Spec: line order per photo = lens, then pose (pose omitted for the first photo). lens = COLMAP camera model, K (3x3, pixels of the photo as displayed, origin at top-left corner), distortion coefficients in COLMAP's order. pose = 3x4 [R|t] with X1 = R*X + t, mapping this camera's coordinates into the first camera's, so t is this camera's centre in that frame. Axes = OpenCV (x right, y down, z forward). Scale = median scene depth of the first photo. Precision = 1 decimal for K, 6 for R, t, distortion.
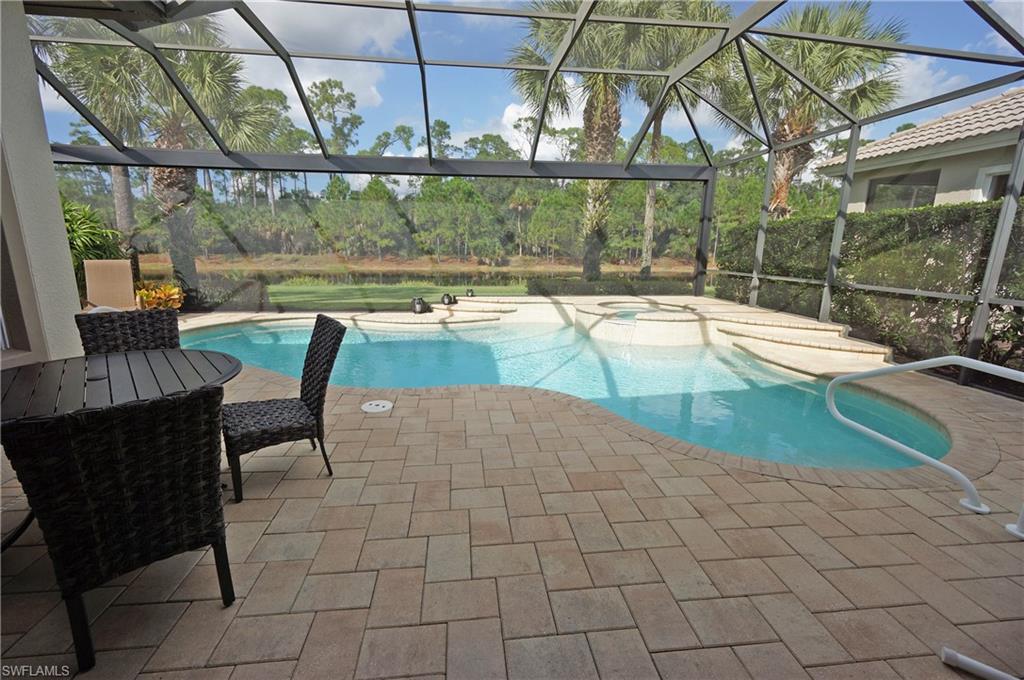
lens RADIAL K [[438.8, 0, 507.6], [0, 438.8, 340.1], [0, 0, 1]] dist [-0.011077, 0.005616]
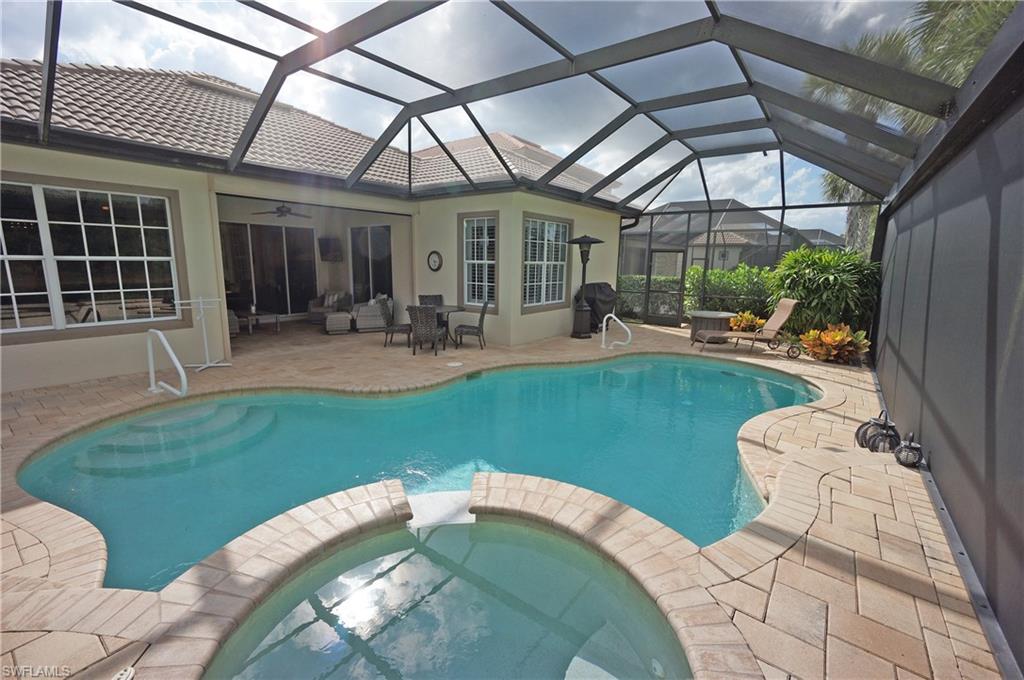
lens RADIAL K [[438.8, 0, 507.6], [0, 438.8, 340.1], [0, 0, 1]] dist [-0.011077, 0.005616]
pose [[-0.693004, 0.106437, -0.713033, 0.062739], [-0.179017, 0.932659, 0.313210, -0.041396], [0.698354, 0.344701, -0.627282, 0.163911]]
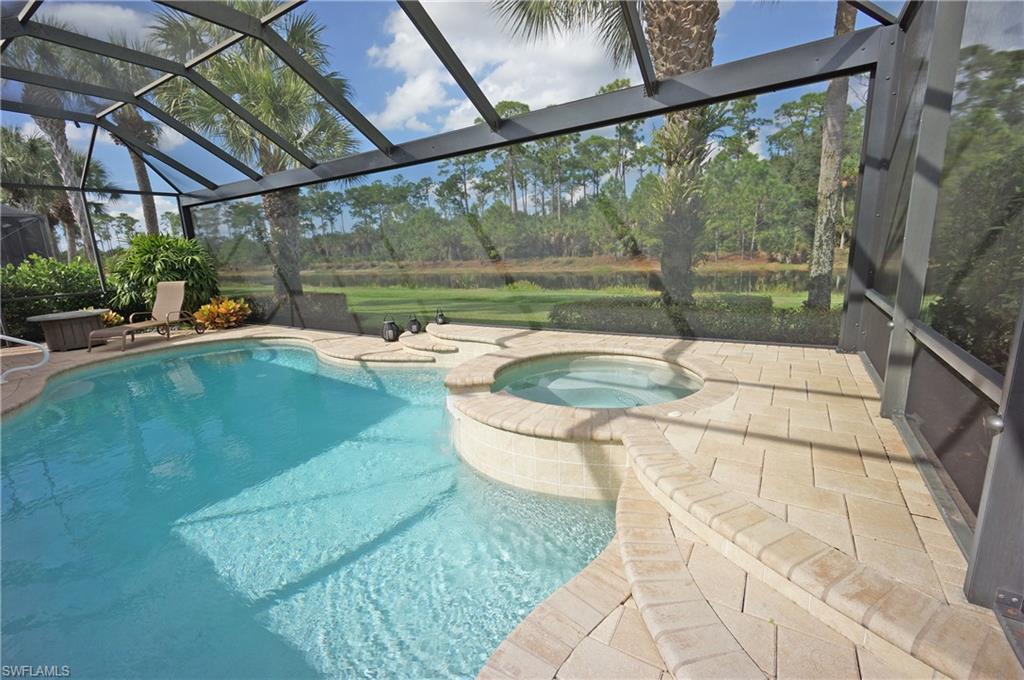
lens RADIAL K [[438.8, 0, 507.6], [0, 438.8, 340.1], [0, 0, 1]] dist [-0.011077, 0.005616]
pose [[0.775533, 0.082122, -0.625943, 0.078904], [-0.079467, 0.996316, 0.032255, -0.017708], [0.626285, 0.024728, 0.779202, 0.084007]]
